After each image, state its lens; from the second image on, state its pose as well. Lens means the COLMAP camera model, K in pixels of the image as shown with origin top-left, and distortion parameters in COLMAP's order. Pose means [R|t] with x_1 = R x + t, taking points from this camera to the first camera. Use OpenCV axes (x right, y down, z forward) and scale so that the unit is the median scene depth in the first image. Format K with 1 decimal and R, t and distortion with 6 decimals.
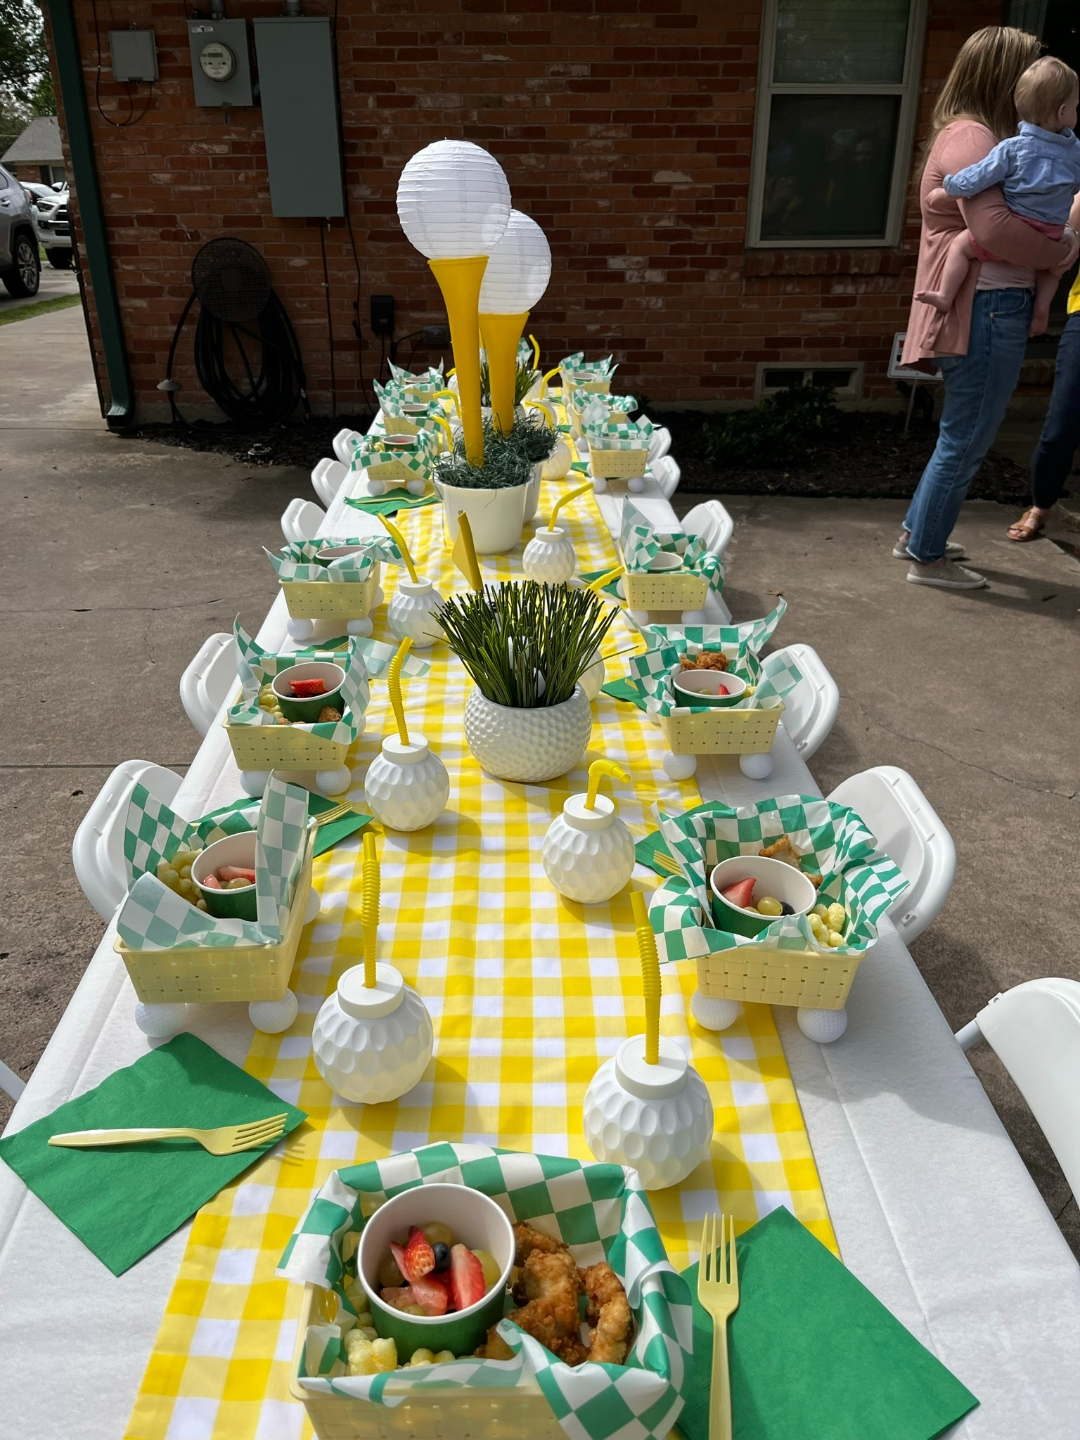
lens RADIAL K [[1082.5, 0, 540.0], [0, 1082.5, 720.0], [0, 0, 1]] dist [0.055571, -0.078180]
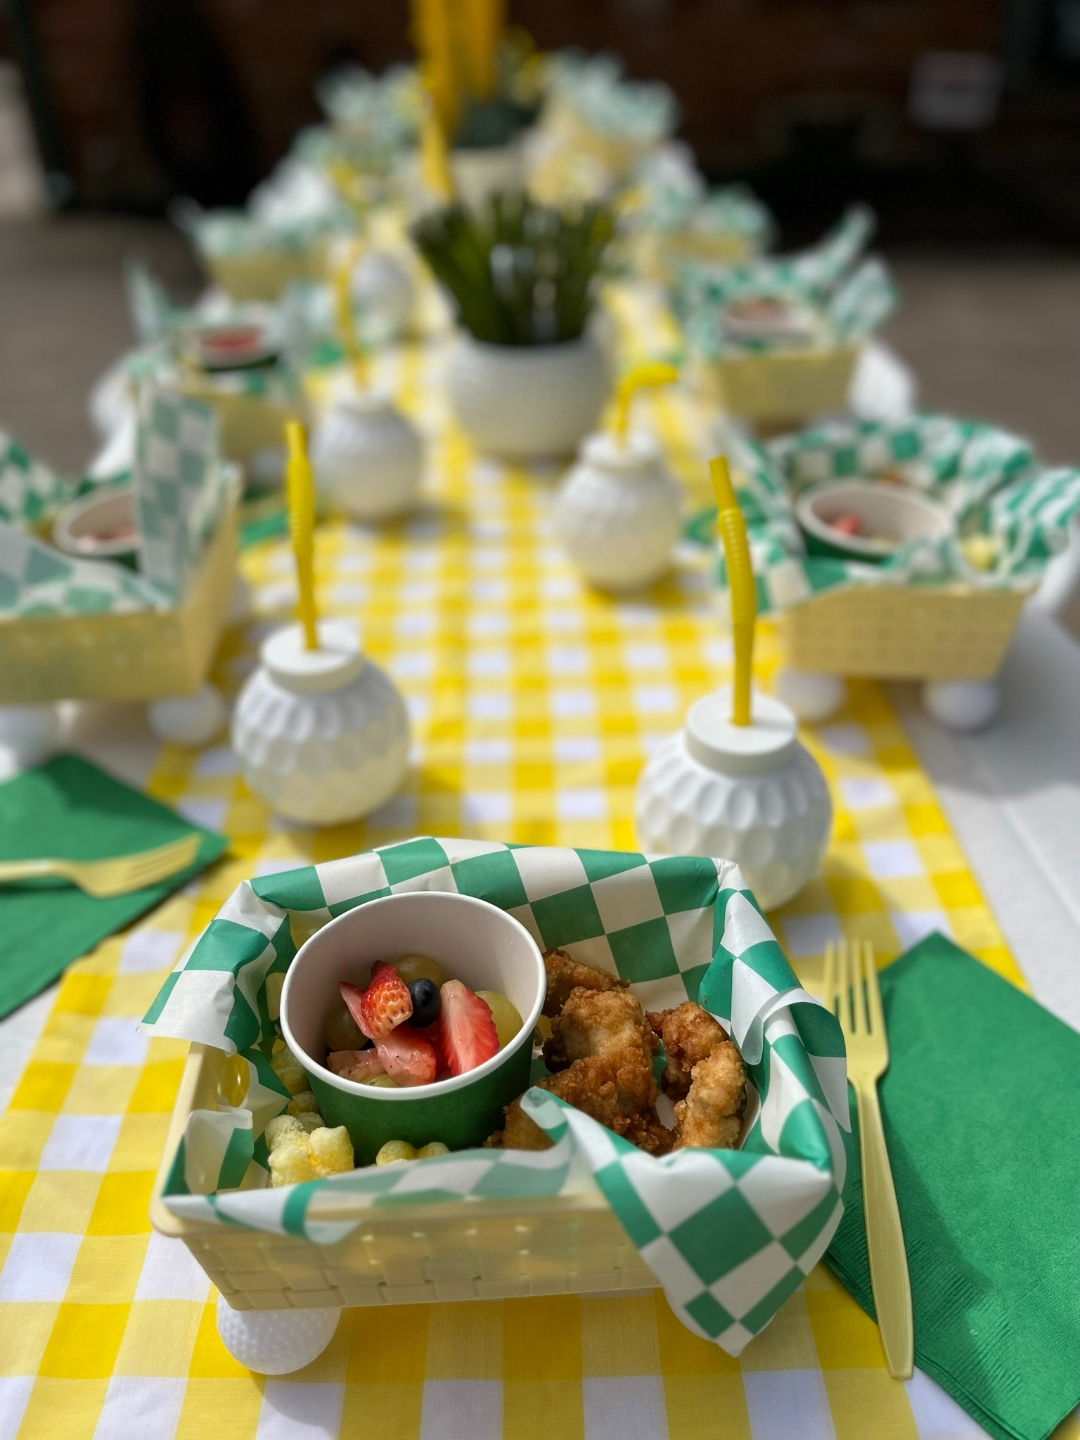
lens RADIAL K [[1101.1, 0, 546.8], [0, 1101.1, 716.5], [0, 0, 1]] dist [0.044225, -0.090800]
pose [[0.999284, -0.037792, 0.001571, -0.013122], [0.037179, 0.989035, 0.142927, 0.188082], [-0.006956, -0.142767, 0.989732, 0.311951]]
